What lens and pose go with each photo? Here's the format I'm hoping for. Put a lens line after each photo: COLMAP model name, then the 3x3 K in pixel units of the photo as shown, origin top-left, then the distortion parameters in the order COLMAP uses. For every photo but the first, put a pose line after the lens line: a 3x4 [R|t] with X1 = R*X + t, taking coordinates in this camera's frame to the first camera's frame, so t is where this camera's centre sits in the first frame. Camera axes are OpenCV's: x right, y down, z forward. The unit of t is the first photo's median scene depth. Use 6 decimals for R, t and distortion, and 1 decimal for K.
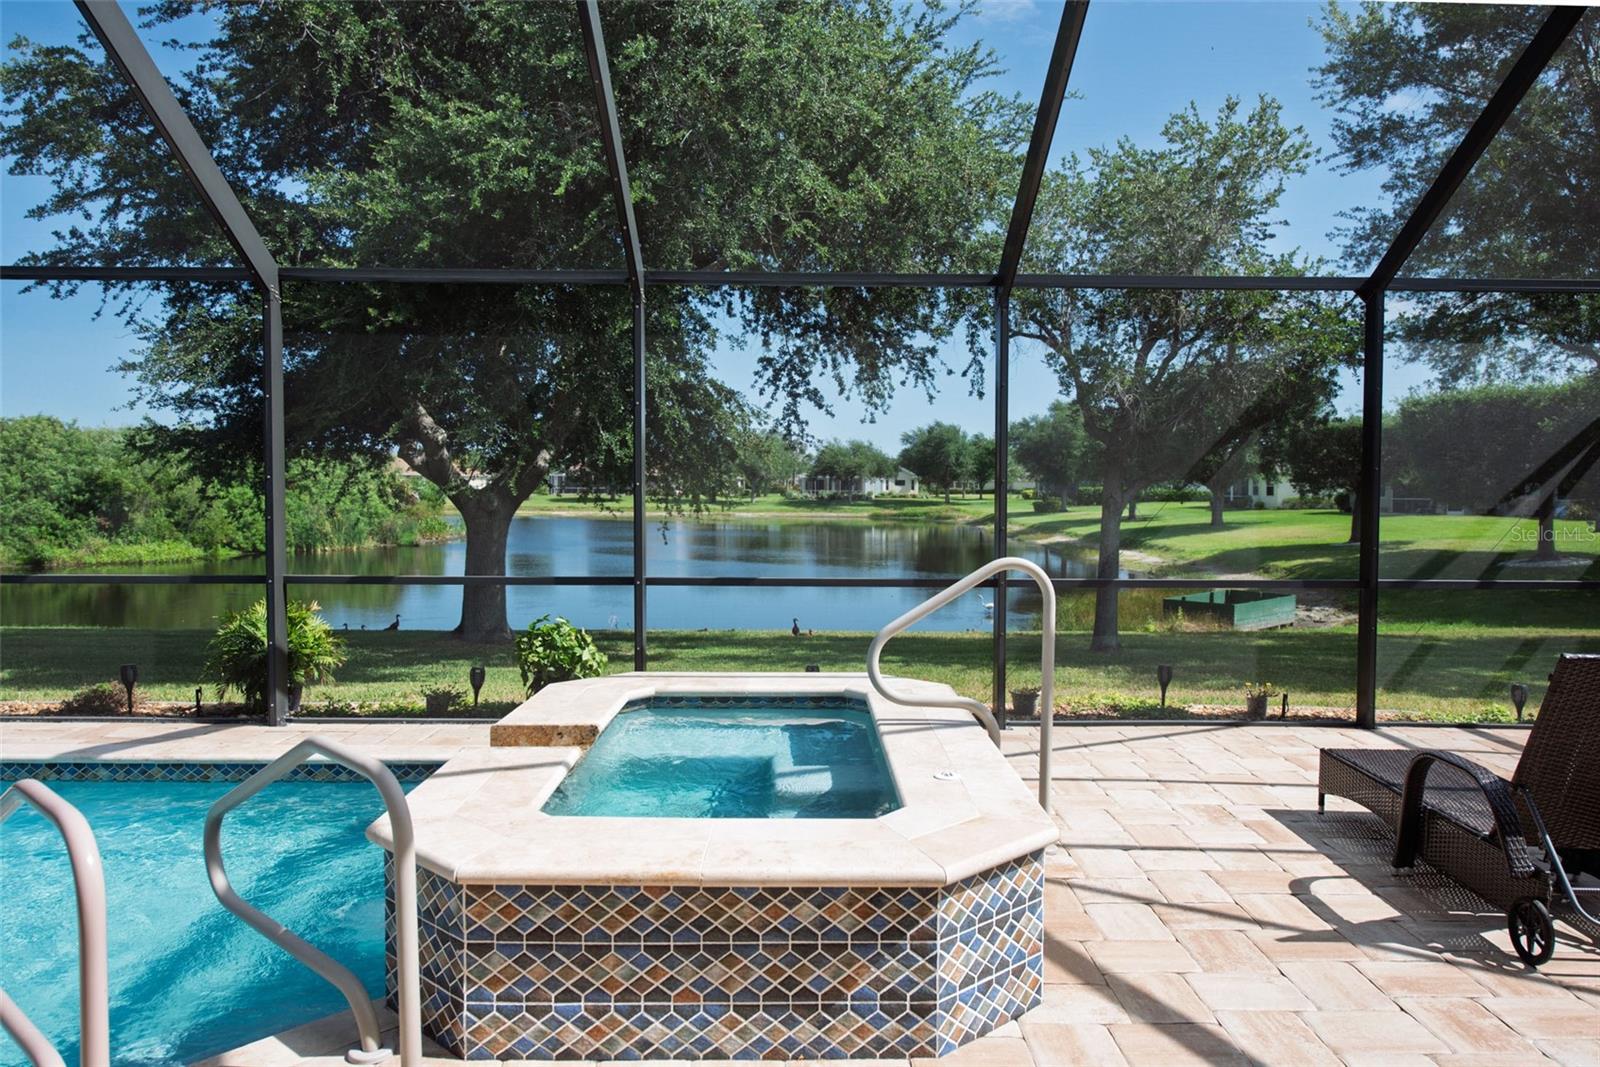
lens RADIAL K [[1078.4, 0, 804.3], [0, 1078.4, 534.3], [0, 0, 1]] dist [-0.002418, 0.003373]
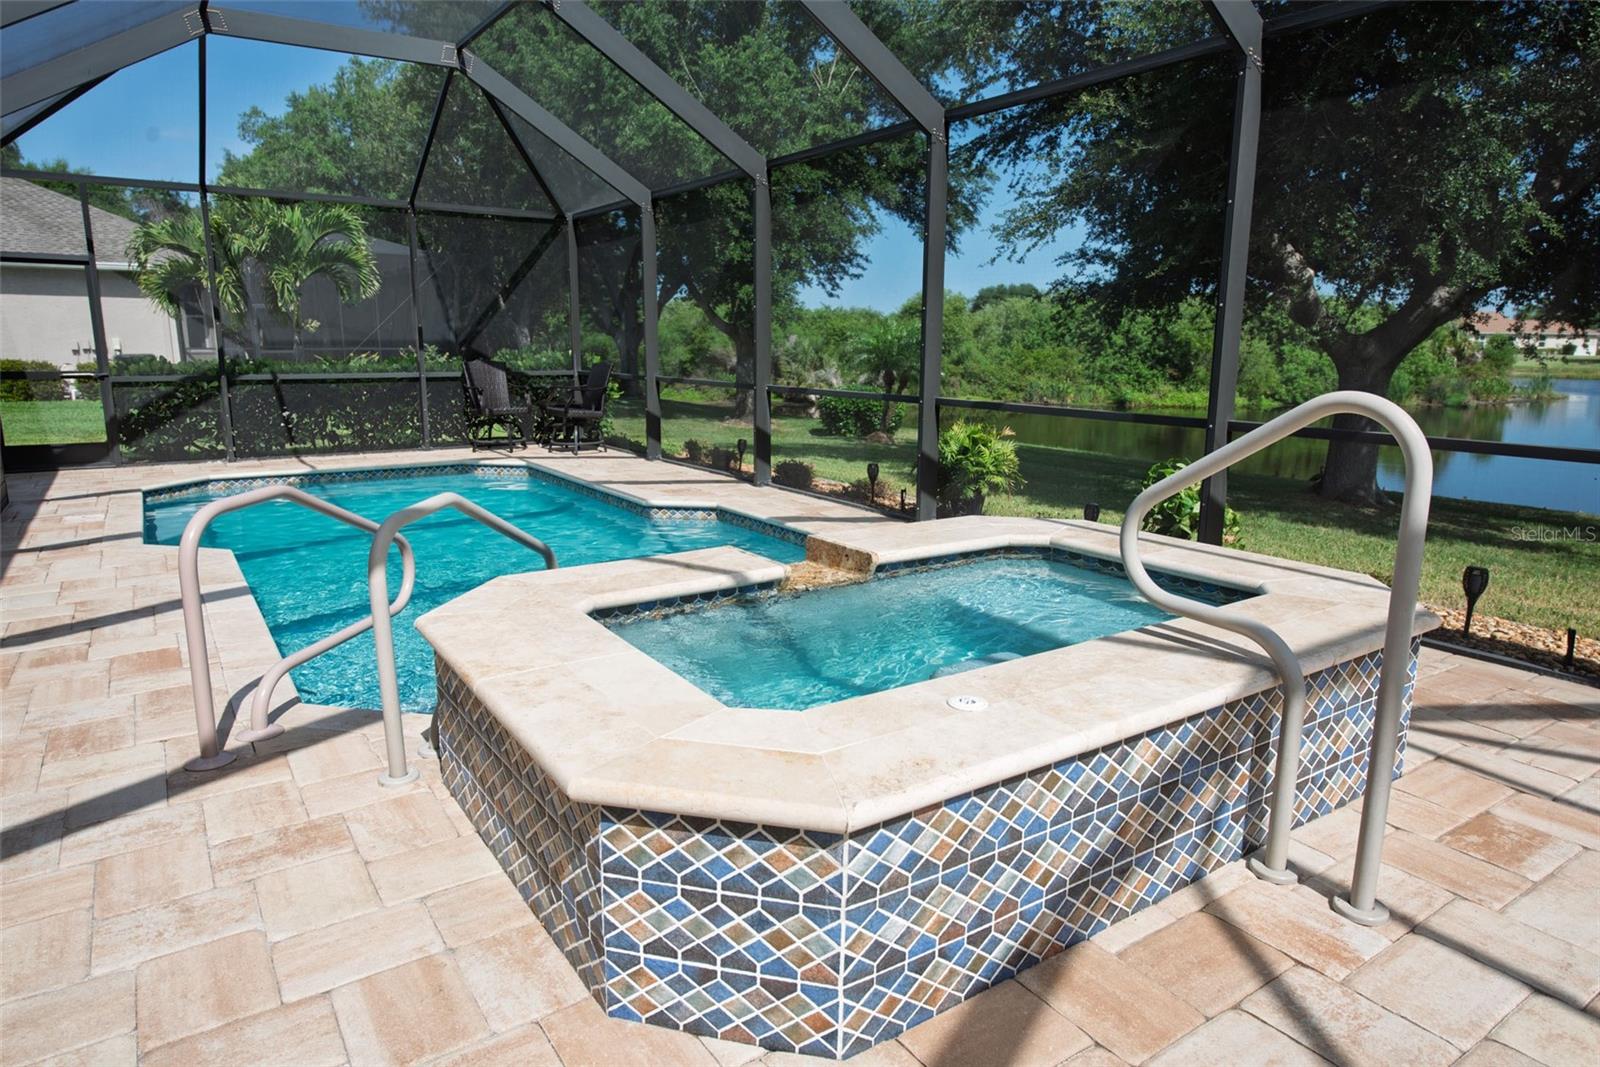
lens RADIAL K [[952.6, 0, 799.8], [0, 952.6, 539.2], [0, 0, 1]] dist [-0.000834, -0.001338]
pose [[0.556356, 0.168085, -0.813766, 0.106117], [-0.039993, 0.983609, 0.175824, 0.005260], [0.829981, -0.065276, 0.553959, 0.117960]]
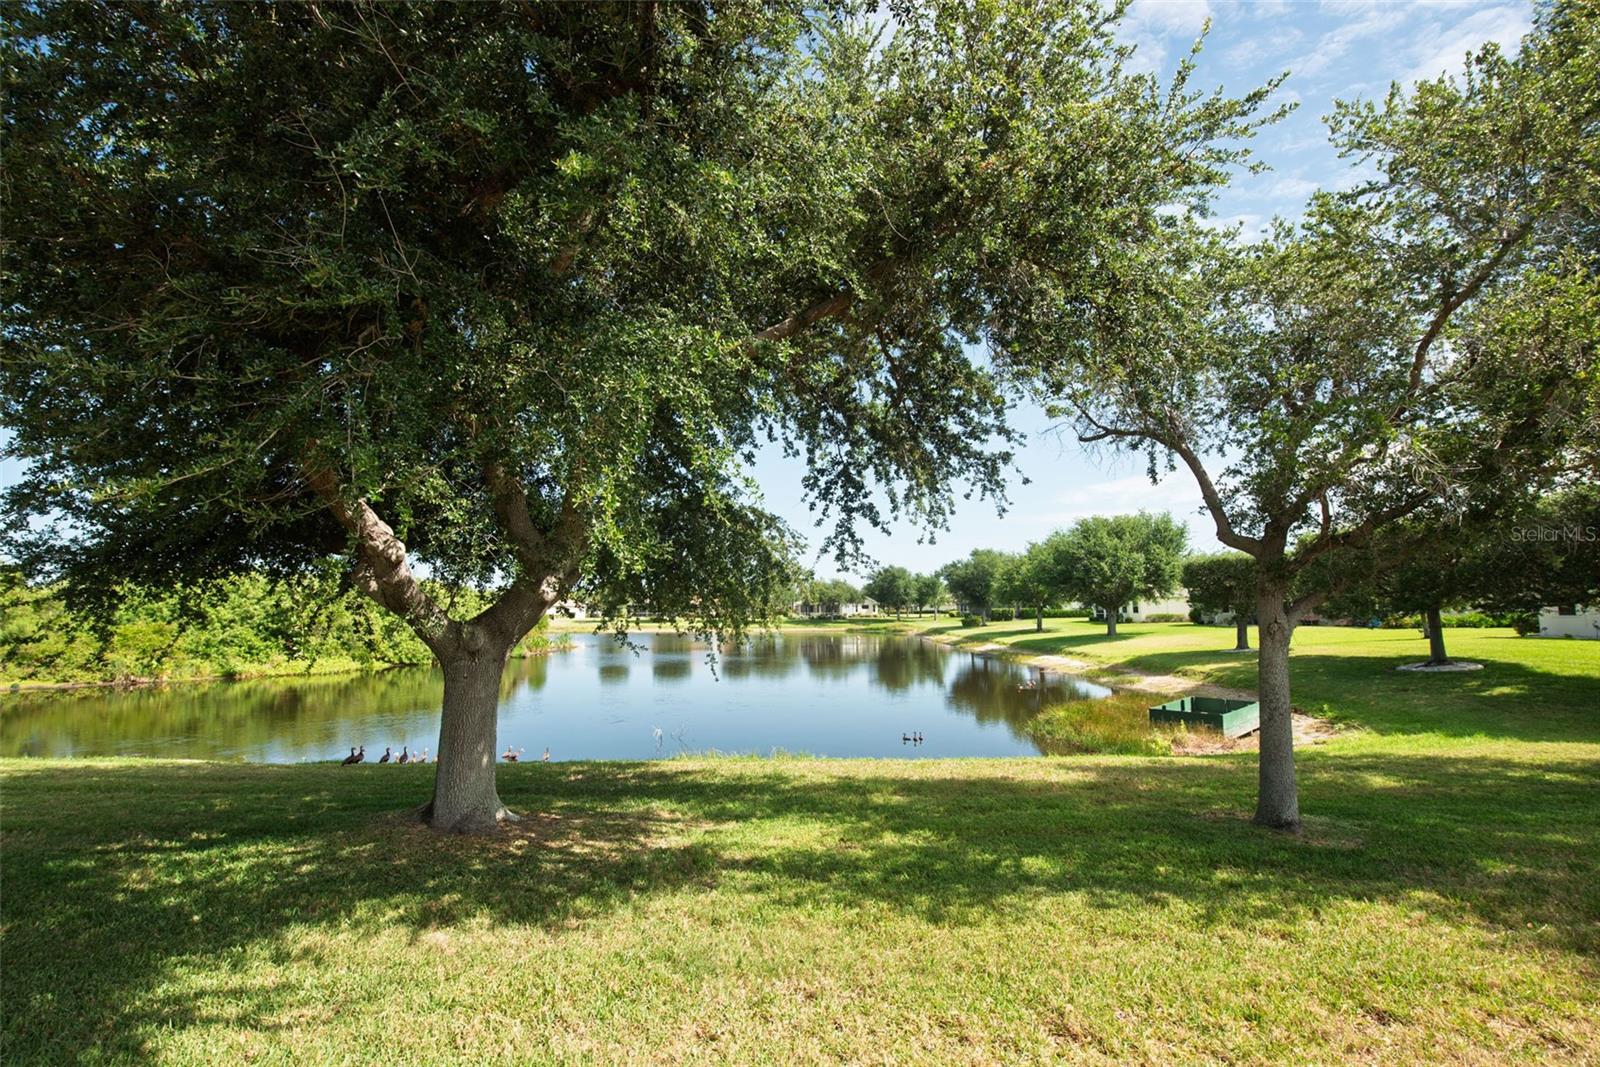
lens RADIAL K [[715.4, 0, 790.6], [0, 715.4, 538.7], [0, 0, 1]] dist [-0.007188, -0.003116]
pose [[0.999868, -0.013211, -0.009500, -0.051674], [0.011709, 0.989547, -0.143733, -0.020744], [0.011300, 0.143603, 0.989571, 0.411547]]
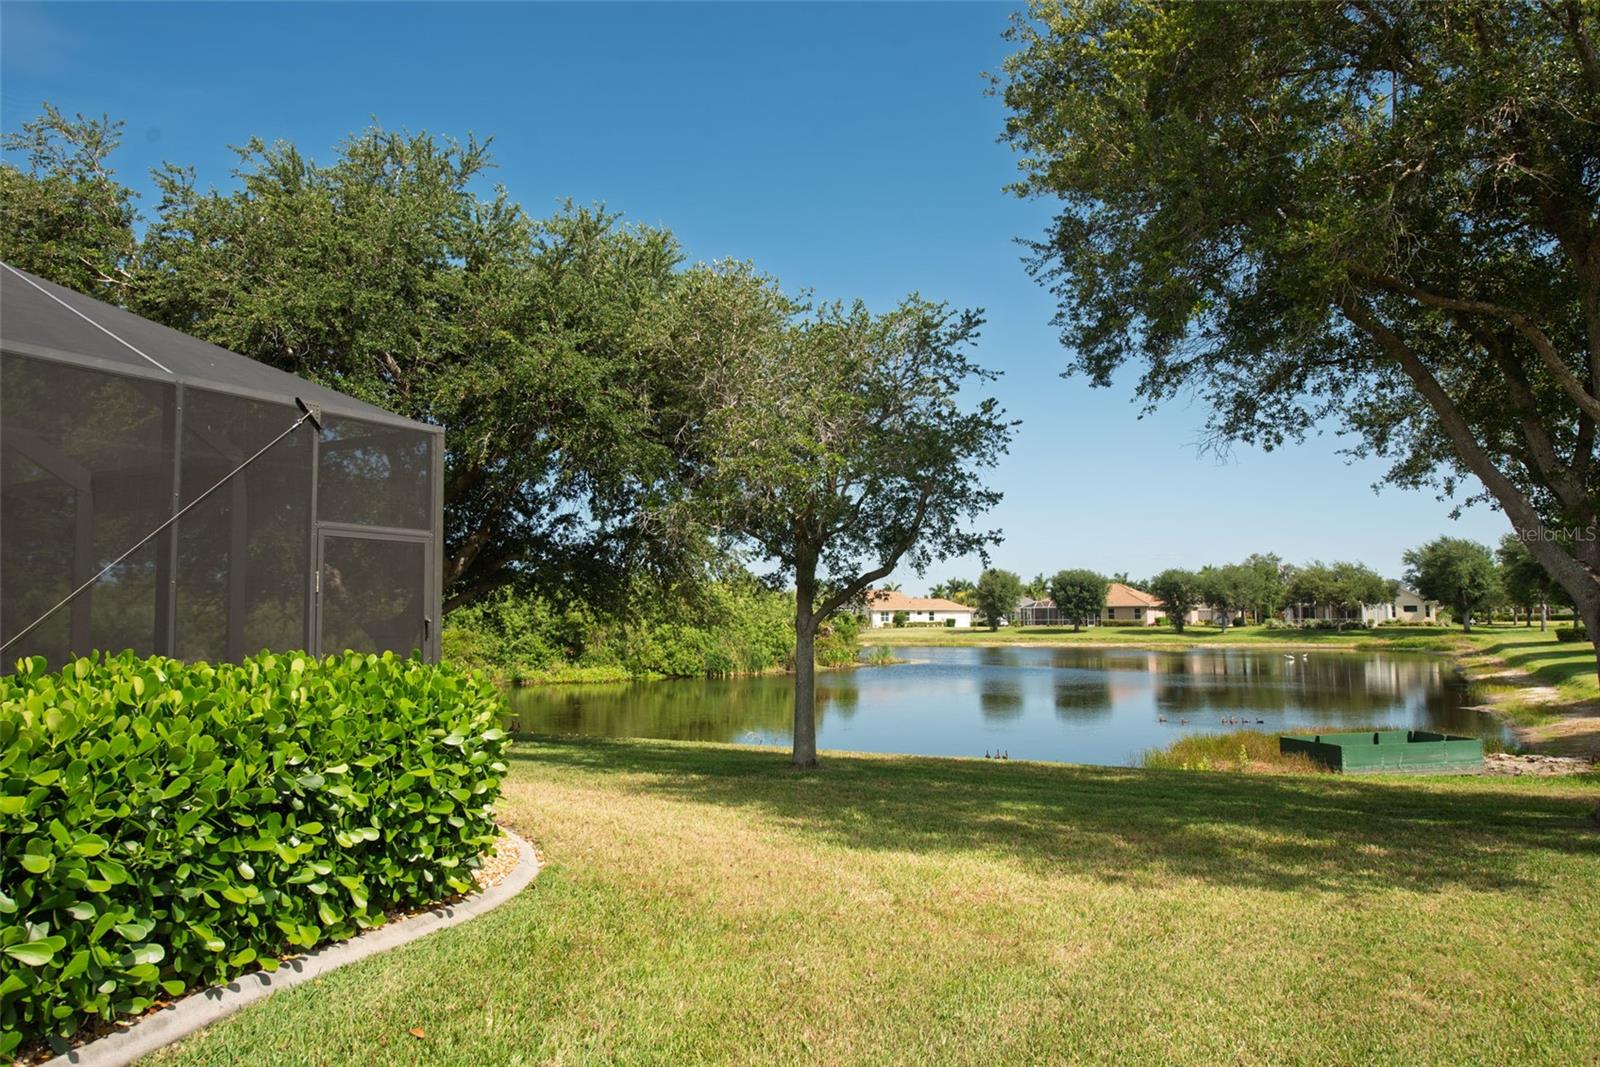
lens RADIAL K [[1078.4, 0, 798.8], [0, 1078.4, 525.3], [0, 0, 1]] dist [-0.002418, 0.003373]
pose [[0.885266, -0.054664, -0.461862, 0.787920], [-0.005941, 0.991658, -0.128757, 0.015533], [0.465047, 0.116728, 0.877557, -0.144010]]
